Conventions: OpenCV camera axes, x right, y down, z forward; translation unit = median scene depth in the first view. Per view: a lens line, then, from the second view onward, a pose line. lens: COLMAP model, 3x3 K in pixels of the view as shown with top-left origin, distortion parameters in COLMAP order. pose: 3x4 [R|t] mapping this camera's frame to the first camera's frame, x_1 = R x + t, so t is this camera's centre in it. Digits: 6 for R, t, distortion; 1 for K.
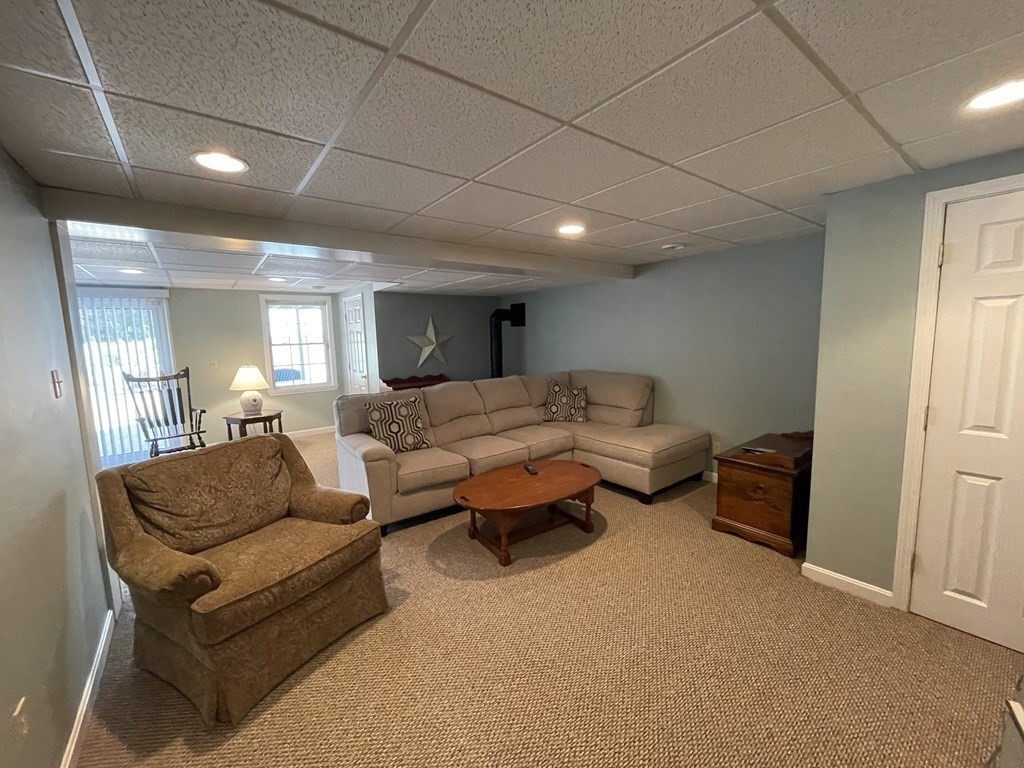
lens RADIAL K [[412.6, 0, 512.0], [0, 412.6, 384.0], [0, 0, 1]] dist [0.001317, -0.000078]
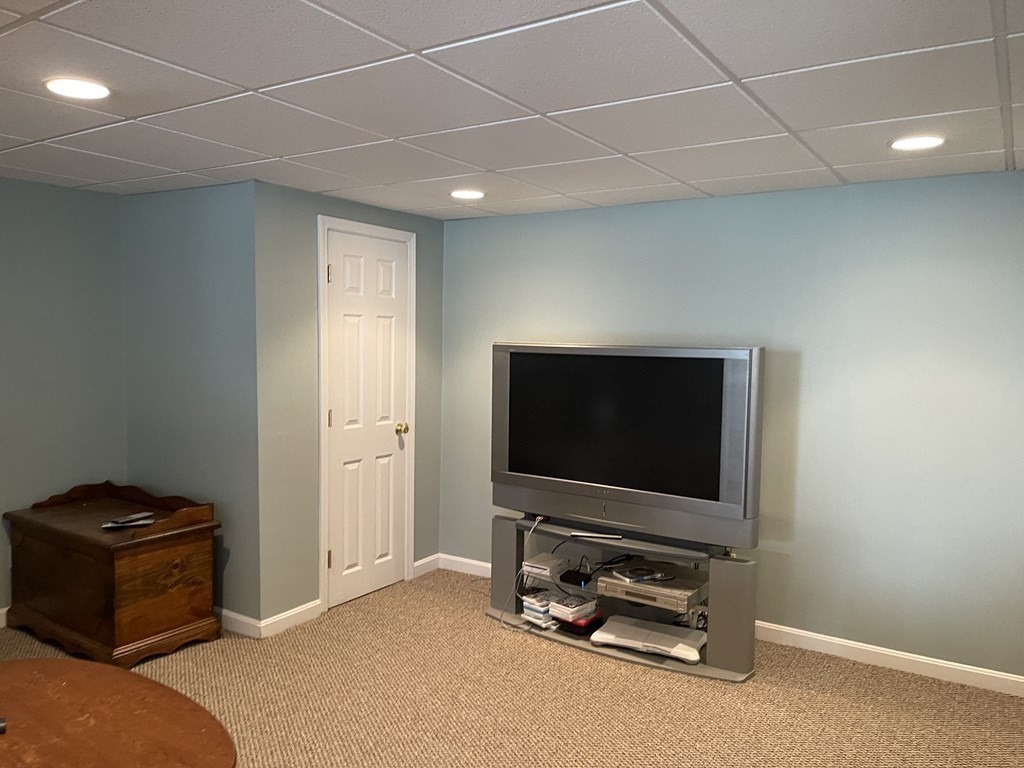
lens RADIAL K [[775.4, 0, 506.0], [0, 775.4, 387.8], [0, 0, 1]] dist [0.007131, -0.001215]
pose [[-0.328171, -0.040037, 0.943770, -0.998990], [0.099347, 0.992098, 0.076633, -0.106281], [-0.939380, 0.118909, -0.321600, 1.130703]]
